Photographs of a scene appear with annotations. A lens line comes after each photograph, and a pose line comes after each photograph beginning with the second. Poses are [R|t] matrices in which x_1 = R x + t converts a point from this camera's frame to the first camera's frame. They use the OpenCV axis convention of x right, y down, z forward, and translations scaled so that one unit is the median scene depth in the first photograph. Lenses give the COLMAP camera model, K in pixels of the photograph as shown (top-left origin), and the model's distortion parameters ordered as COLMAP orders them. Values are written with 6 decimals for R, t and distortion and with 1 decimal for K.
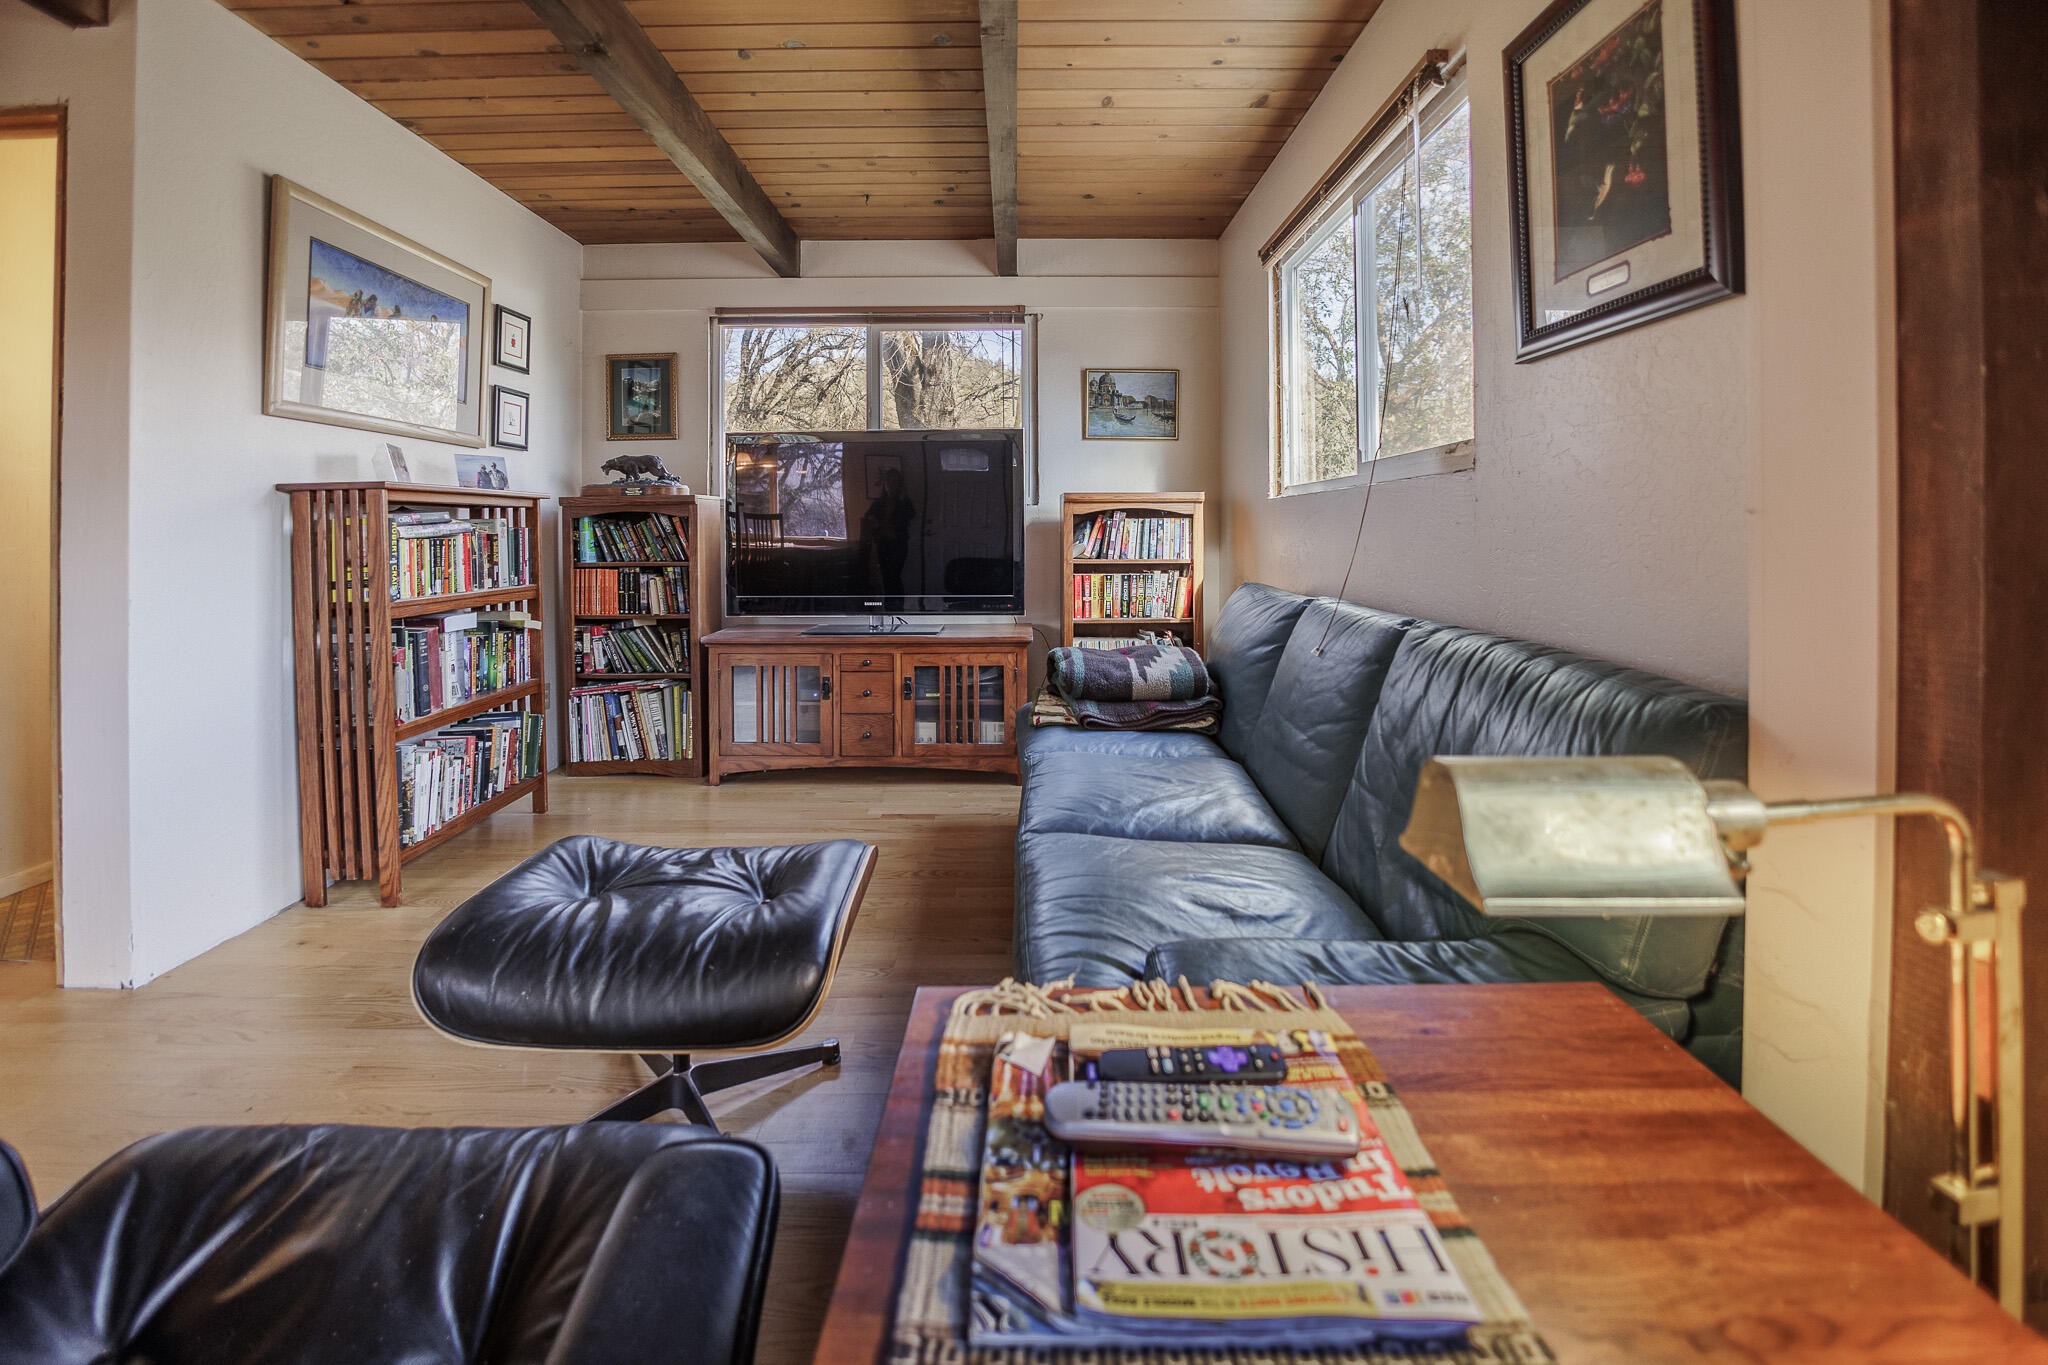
lens RADIAL K [[948.2, 0, 1078.8], [0, 948.2, 527.0], [0, 0, 1]] dist [-0.036364, 0.001141]
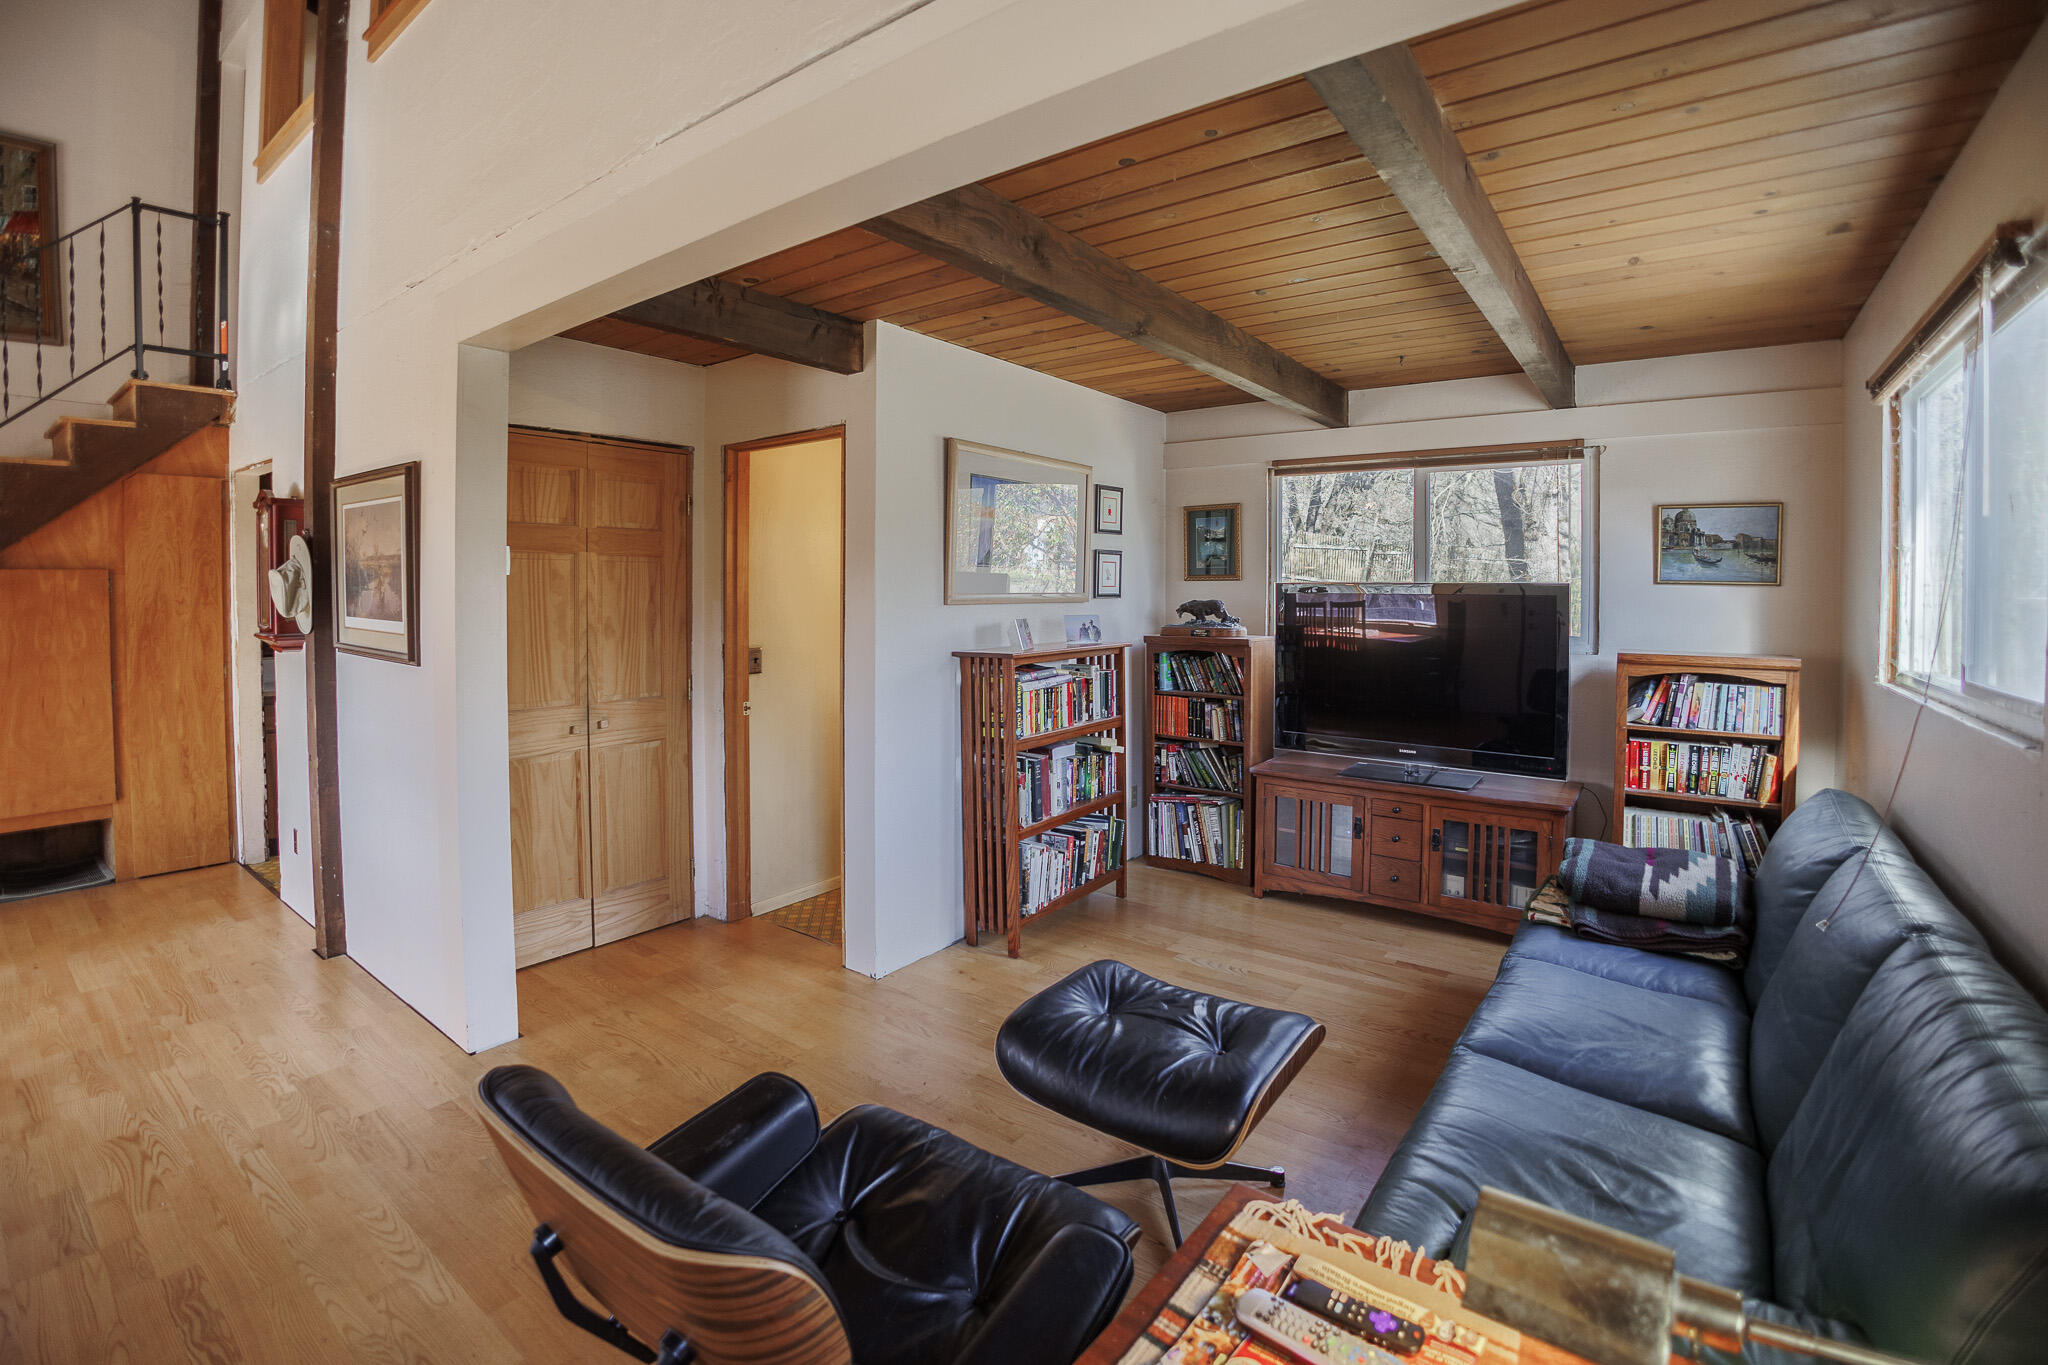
lens RADIAL K [[992.9, 0, 1026.0], [0, 992.9, 600.1], [0, 0, 1]] dist [-0.084667, 0.026883]
pose [[0.780727, 0.019684, -0.624563, 0.140964], [-0.003151, 0.999615, 0.027564, -0.130083], [0.624865, -0.019552, 0.780488, -0.101239]]
